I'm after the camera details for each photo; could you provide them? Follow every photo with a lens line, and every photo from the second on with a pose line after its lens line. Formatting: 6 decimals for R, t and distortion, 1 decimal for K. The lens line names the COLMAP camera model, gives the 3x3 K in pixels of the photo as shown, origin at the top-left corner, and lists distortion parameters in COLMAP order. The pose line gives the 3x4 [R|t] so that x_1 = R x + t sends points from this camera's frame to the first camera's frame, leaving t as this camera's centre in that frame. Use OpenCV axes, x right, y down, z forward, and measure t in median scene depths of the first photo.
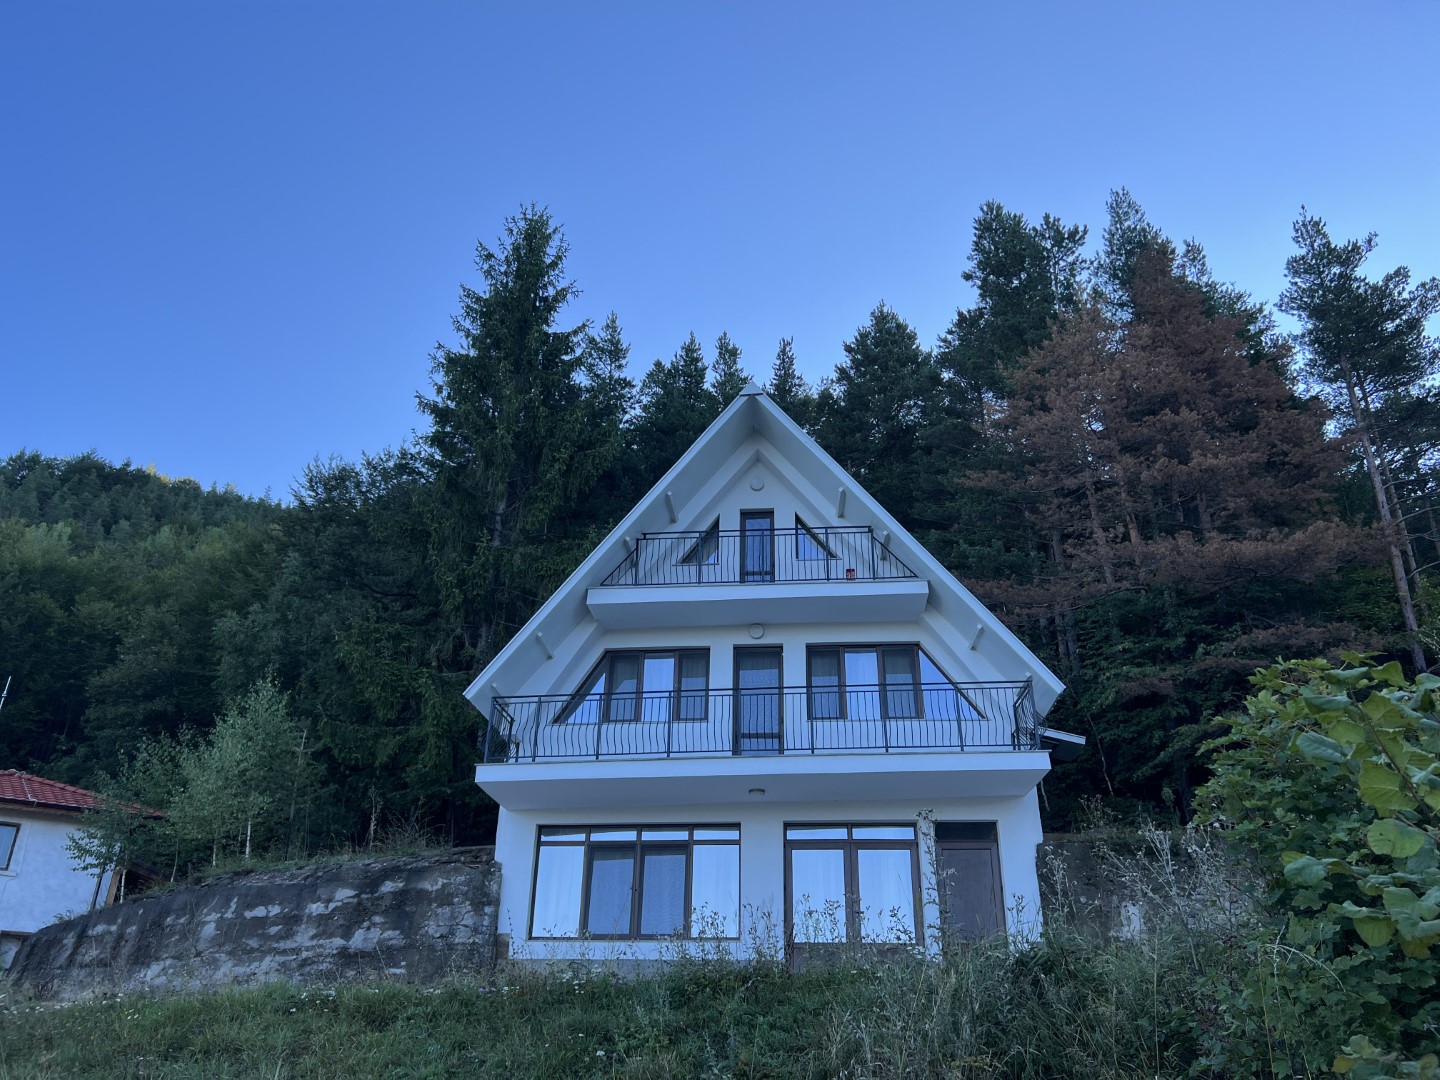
lens RADIAL K [[1015.2, 0, 720.0], [0, 1015.2, 540.0], [0, 0, 1]] dist [-0.001463, -0.006333]
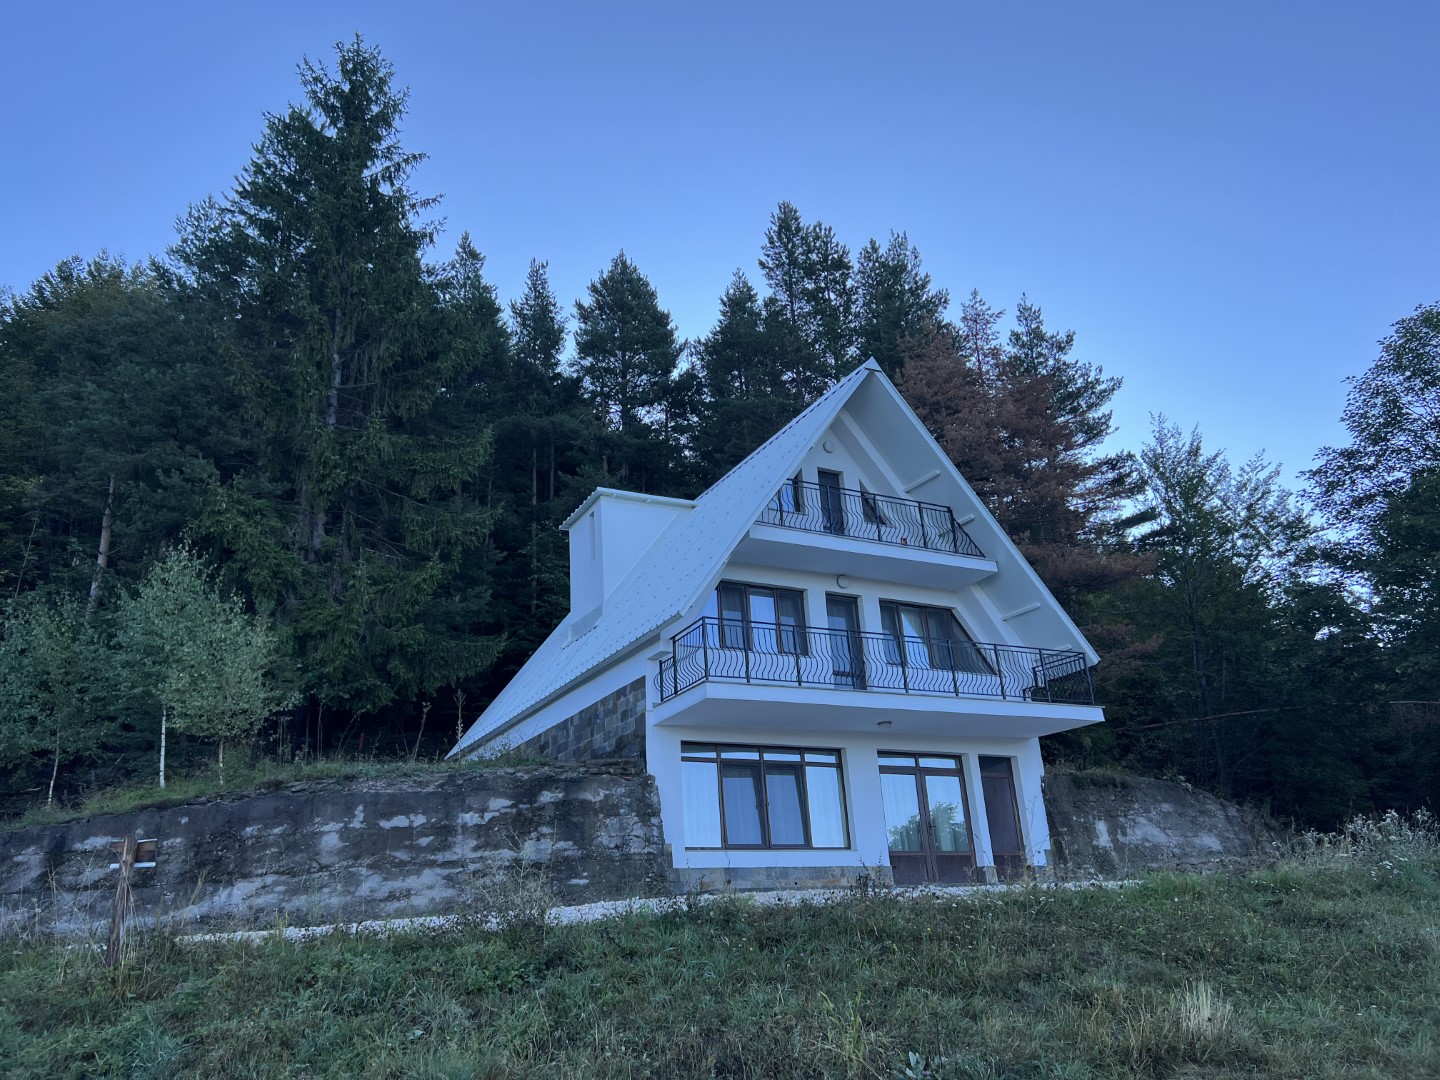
lens RADIAL K [[1015.2, 0, 720.0], [0, 1015.2, 540.0], [0, 0, 1]] dist [-0.001463, -0.006333]
pose [[0.845356, 0.152602, 0.511943, -0.713022], [-0.185550, 0.982542, 0.013514, 0.059250], [-0.500943, -0.106416, 0.858913, 0.118594]]
